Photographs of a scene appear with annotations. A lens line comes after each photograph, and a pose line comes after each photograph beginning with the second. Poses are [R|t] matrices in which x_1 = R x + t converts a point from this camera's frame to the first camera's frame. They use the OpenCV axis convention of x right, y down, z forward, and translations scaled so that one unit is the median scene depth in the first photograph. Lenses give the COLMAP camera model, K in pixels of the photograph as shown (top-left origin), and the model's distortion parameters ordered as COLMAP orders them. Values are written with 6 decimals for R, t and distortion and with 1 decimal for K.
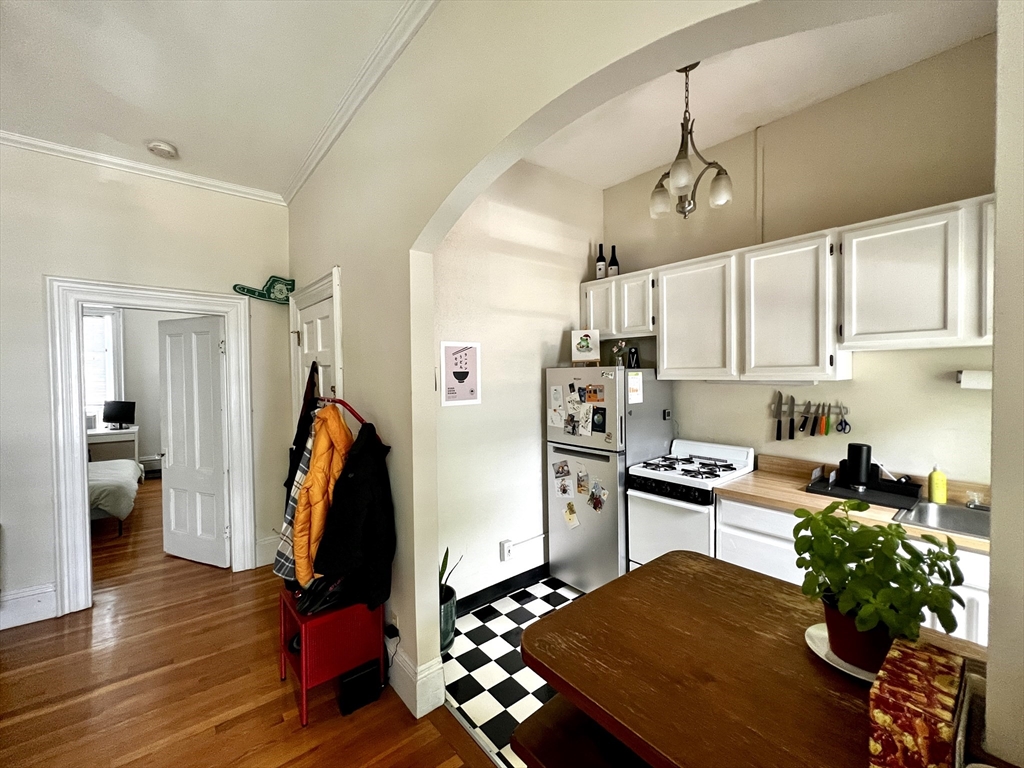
lens RADIAL K [[423.3, 0, 509.9], [0, 423.3, 381.4], [0, 0, 1]] dist [-0.000013, 0.000145]
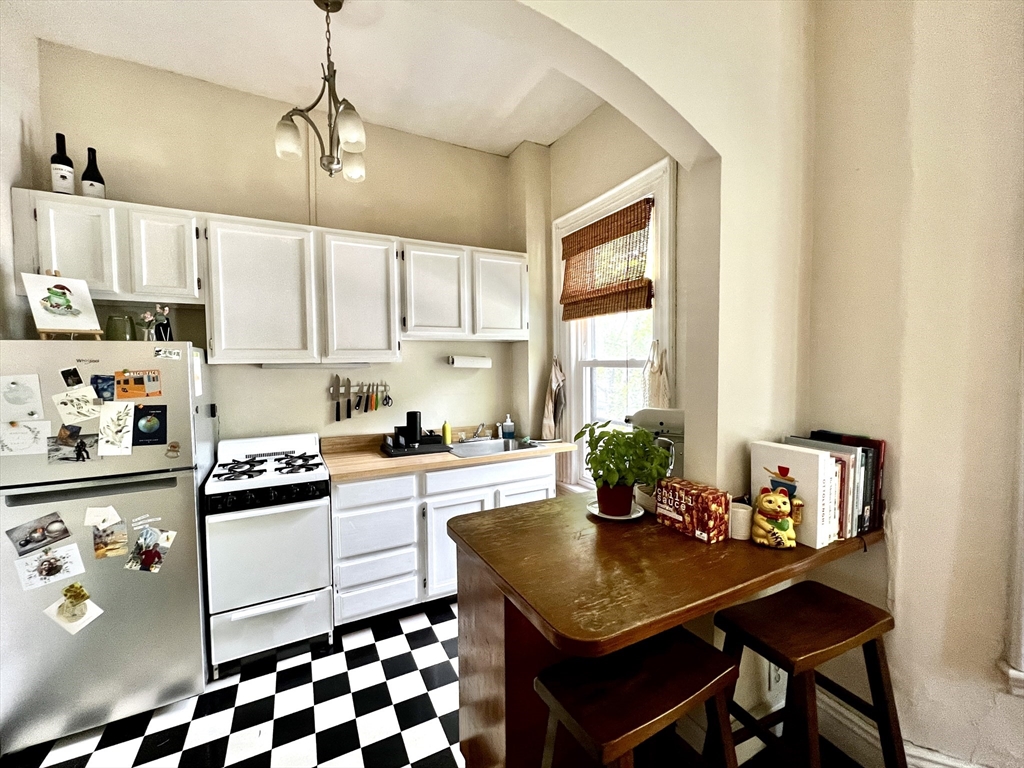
lens RADIAL K [[423.3, 0, 509.9], [0, 423.3, 381.4], [0, 0, 1]] dist [-0.000013, 0.000145]
pose [[0.208980, -0.031288, 0.977419, -0.292500], [0.029887, 0.999225, 0.025596, 0.025224], [-0.977463, 0.023863, 0.209754, 0.343520]]
